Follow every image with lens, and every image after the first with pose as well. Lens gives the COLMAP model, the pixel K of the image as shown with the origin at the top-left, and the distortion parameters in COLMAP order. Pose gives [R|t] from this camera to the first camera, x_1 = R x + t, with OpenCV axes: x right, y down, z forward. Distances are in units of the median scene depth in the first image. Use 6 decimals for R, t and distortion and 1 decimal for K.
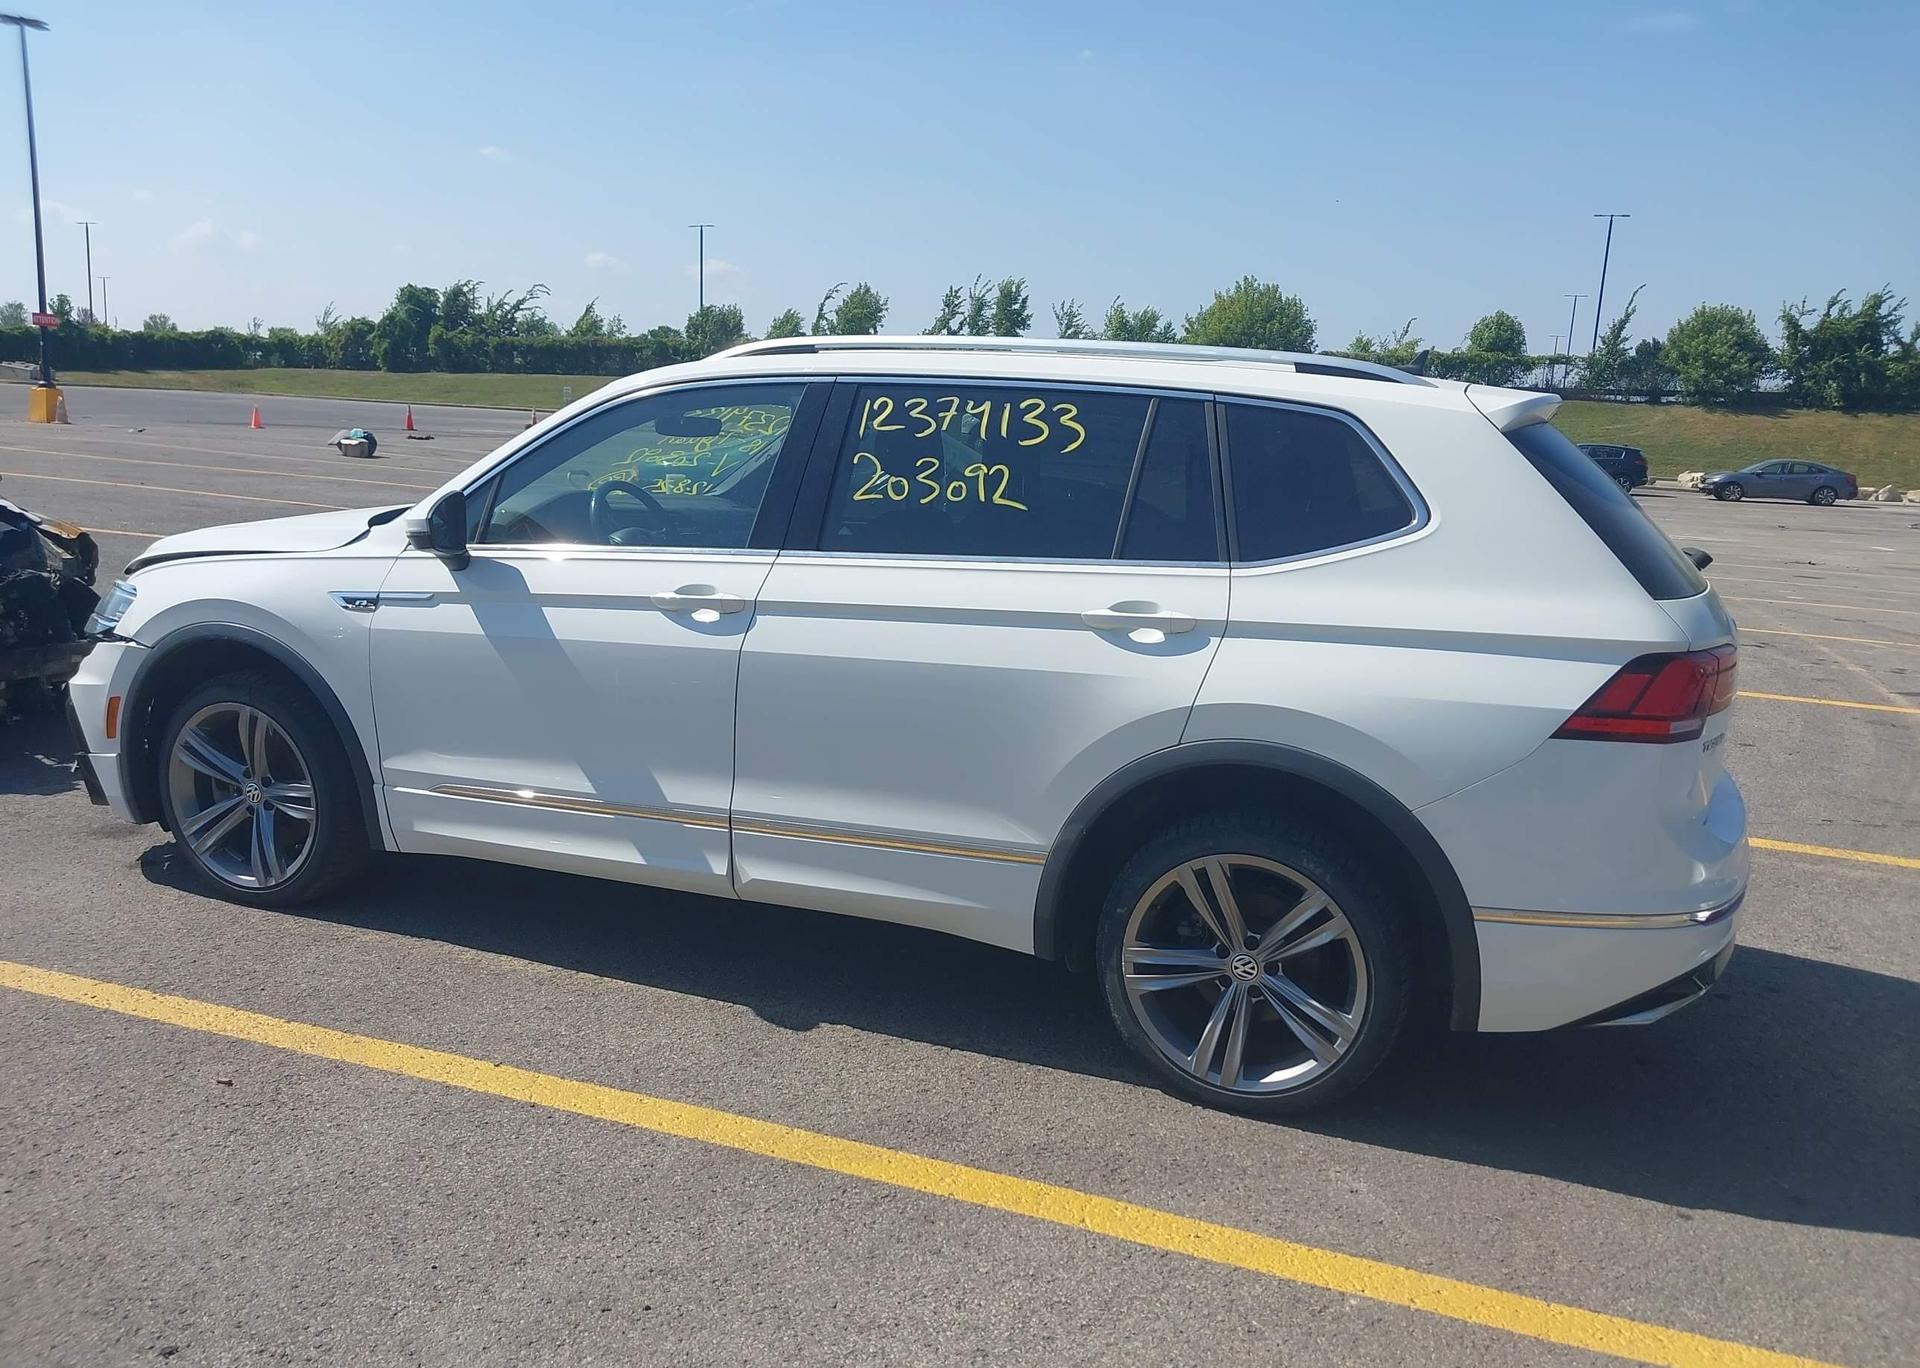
lens RADIAL K [[1529.6, 0, 968.3], [0, 1529.6, 679.8], [0, 0, 1]] dist [0.041740, -0.062935]
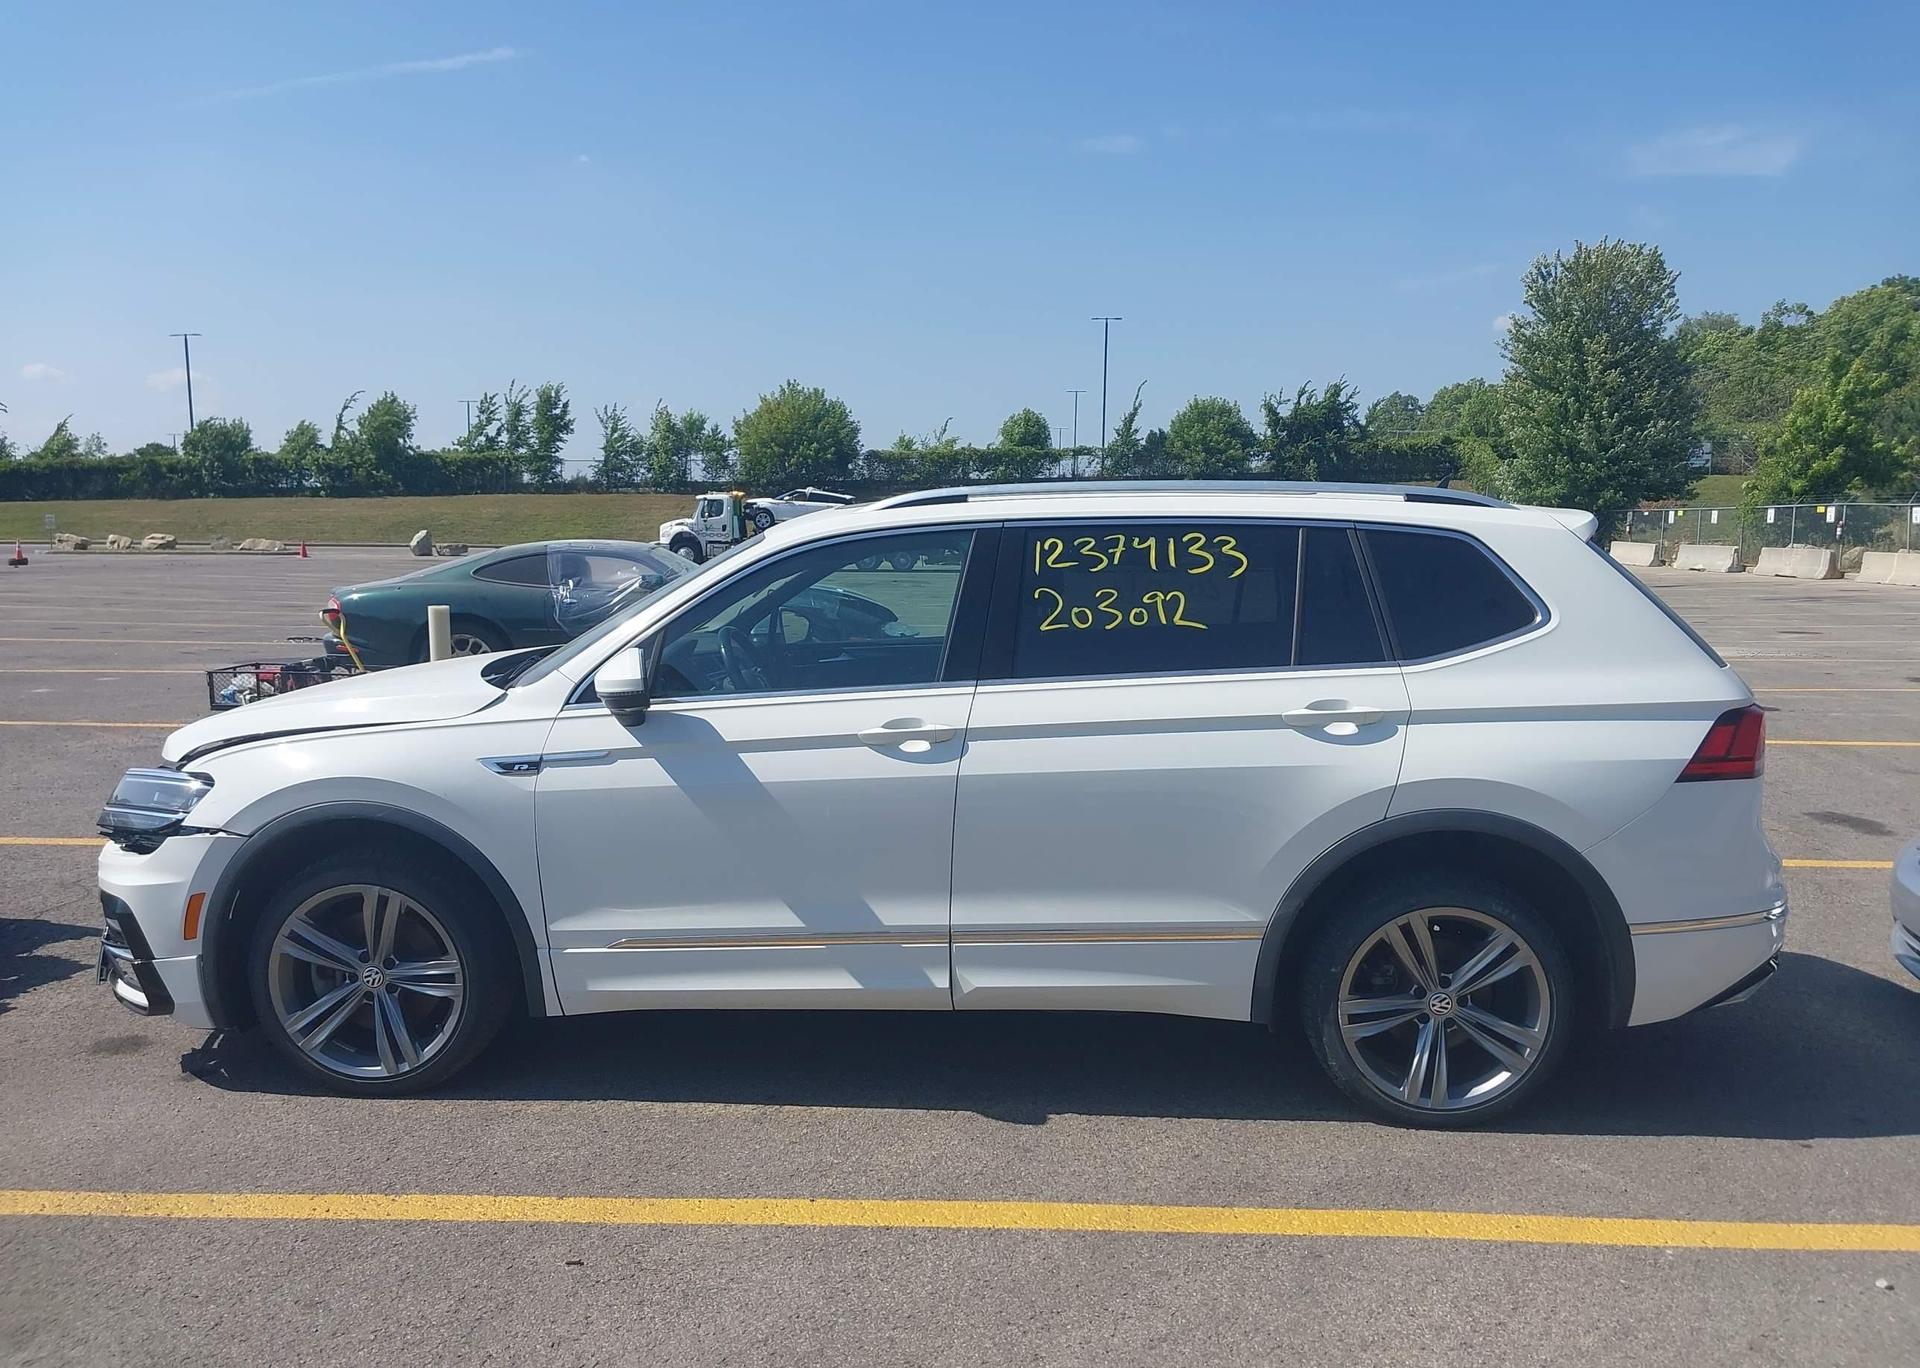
lens RADIAL K [[1529.6, 0, 967.9], [0, 1529.6, 671.1], [0, 0, 1]] dist [0.041740, -0.062935]
pose [[0.952060, -0.076068, 0.296302, -0.450011], [0.095830, 0.994000, -0.052732, -0.034749], [-0.290513, 0.078598, 0.953638, -0.036241]]
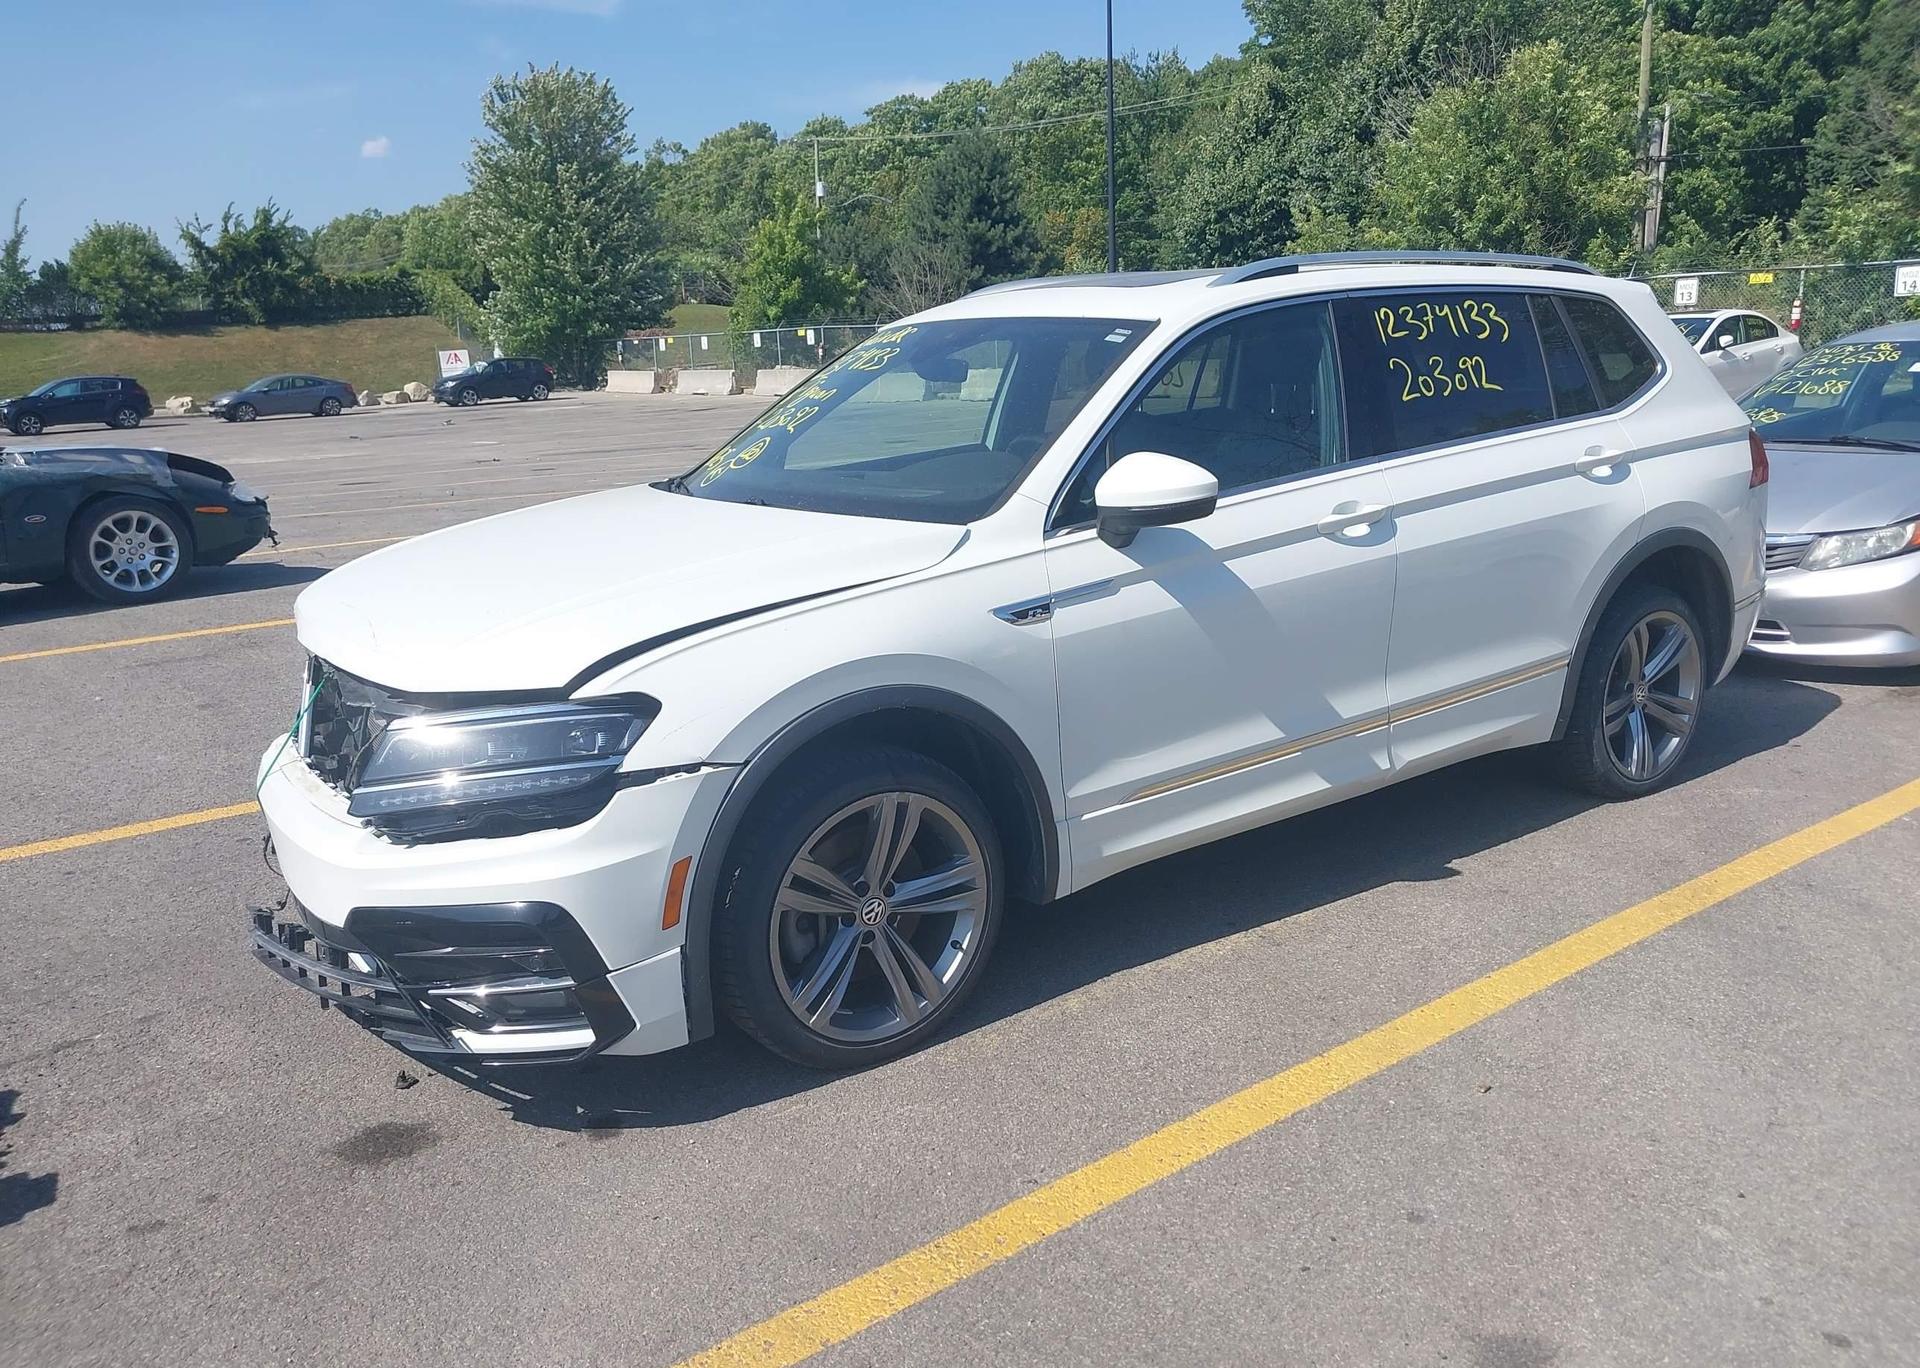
lens RADIAL K [[1529.6, 0, 973.9], [0, 1529.6, 710.4], [0, 0, 1]] dist [0.041740, -0.062935]
pose [[0.532988, -0.266472, 0.803067, -1.178764], [0.210803, 0.961006, 0.178971, -0.165578], [-0.819442, 0.073899, 0.568378, 0.632940]]
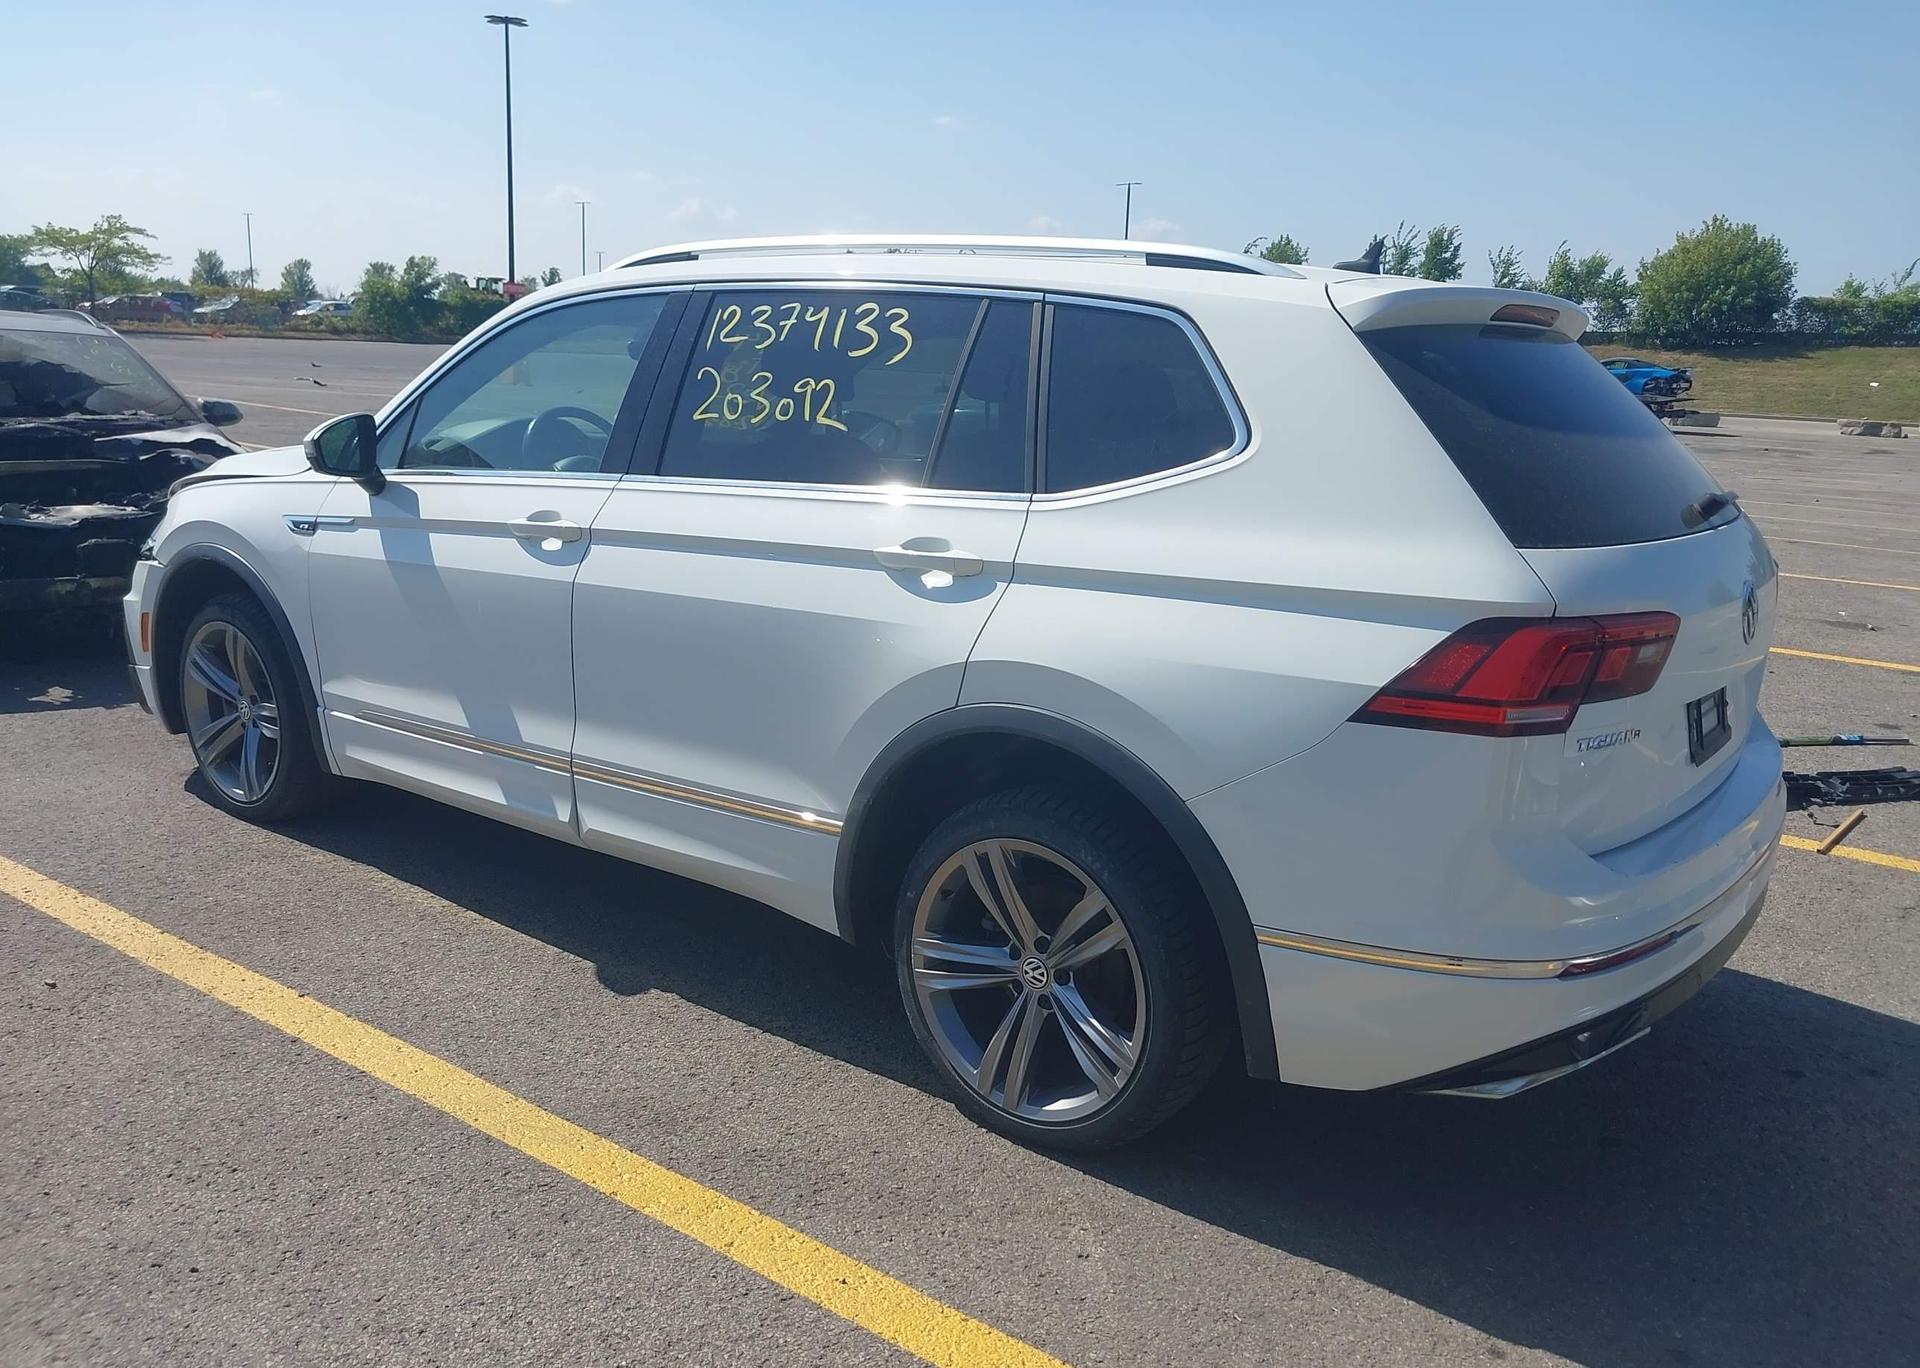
lens RADIAL K [[1529.6, 0, 971.3], [0, 1529.6, 697.7], [0, 0, 1]] dist [0.041740, -0.062935]
pose [[0.962154, 0.052727, -0.267357, 0.330871], [-0.043112, 0.998199, 0.041711, 0.001473], [0.269075, -0.028607, 0.962694, 0.164541]]
